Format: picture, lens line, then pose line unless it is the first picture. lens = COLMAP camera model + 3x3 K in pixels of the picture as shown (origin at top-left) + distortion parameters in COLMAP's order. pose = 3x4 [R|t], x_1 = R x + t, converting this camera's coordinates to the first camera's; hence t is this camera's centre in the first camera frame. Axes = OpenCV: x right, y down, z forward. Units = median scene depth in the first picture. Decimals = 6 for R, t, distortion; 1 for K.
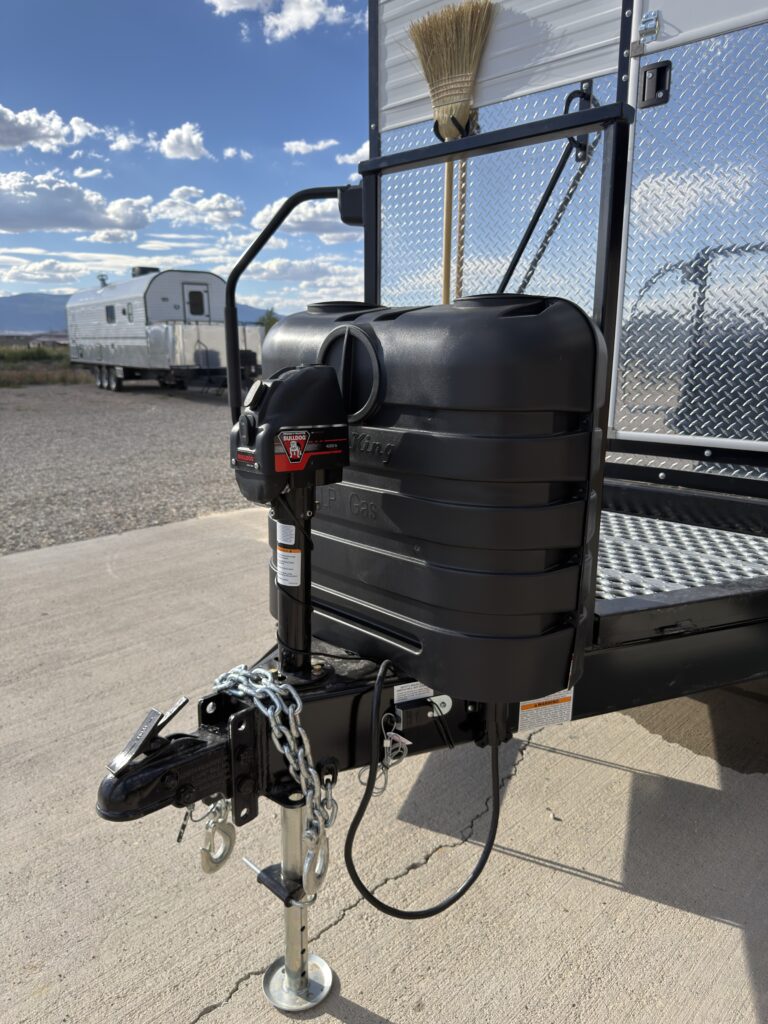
lens RADIAL K [[728.6, 0, 384.0], [0, 728.6, 512.0], [0, 0, 1]] dist [0.005413, 0.000613]
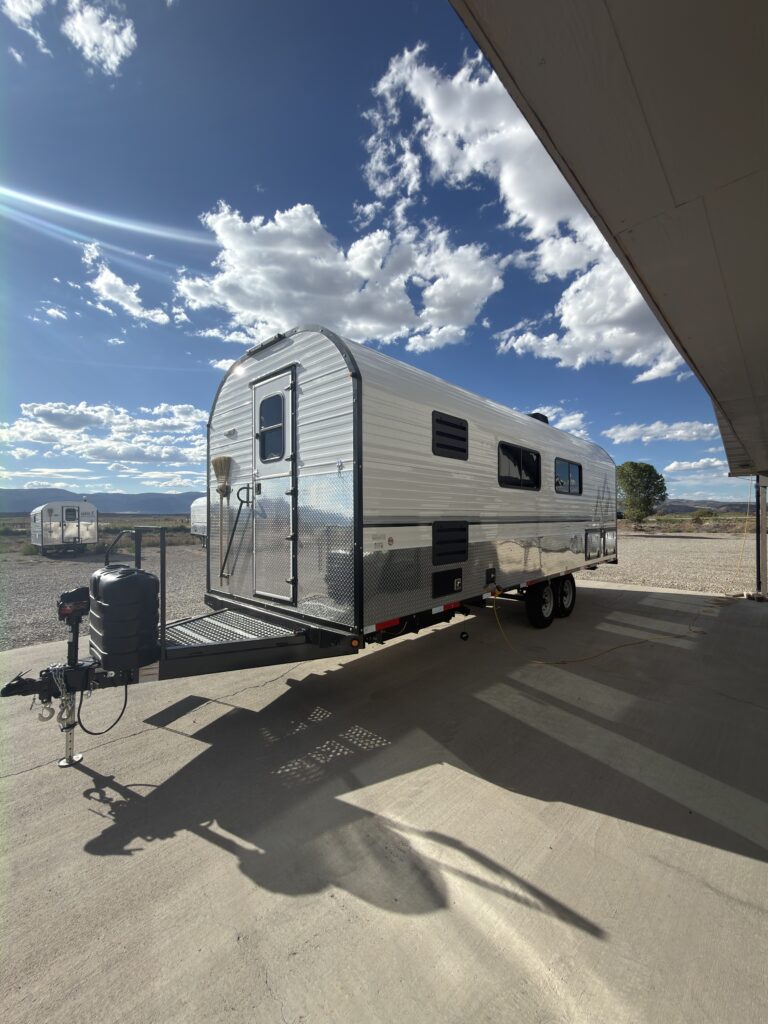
lens RADIAL K [[409.9, 0, 384.0], [0, 409.9, 512.0], [0, 0, 1]] dist [0.000340, 0.000199]
pose [[0.999987, -0.002868, 0.004250, 0.954076], [0.003799, 0.971152, -0.238429, -0.027939], [-0.003443, 0.238442, 0.971151, -0.826623]]
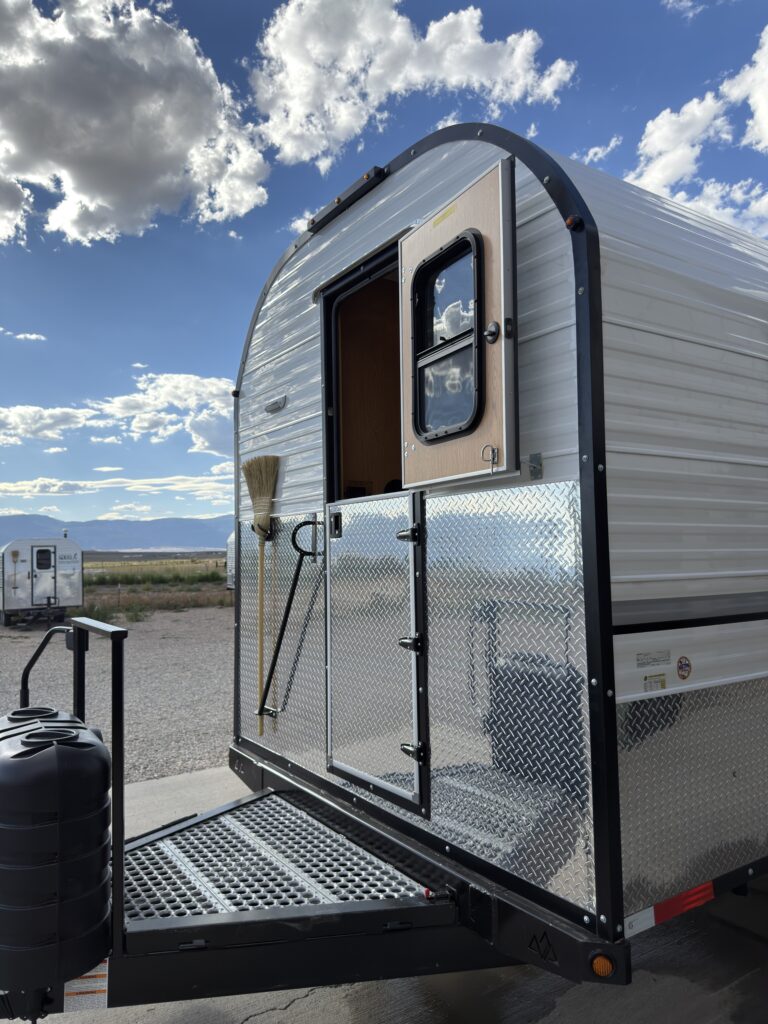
lens RADIAL K [[728.6, 0, 384.0], [0, 728.6, 512.0], [0, 0, 1]] dist [0.005413, 0.000613]
pose [[0.973943, -0.026053, -0.225291, 0.811732], [-0.038451, 0.960030, -0.277243, -0.204243], [0.223509, 0.278682, 0.934013, -0.381873]]
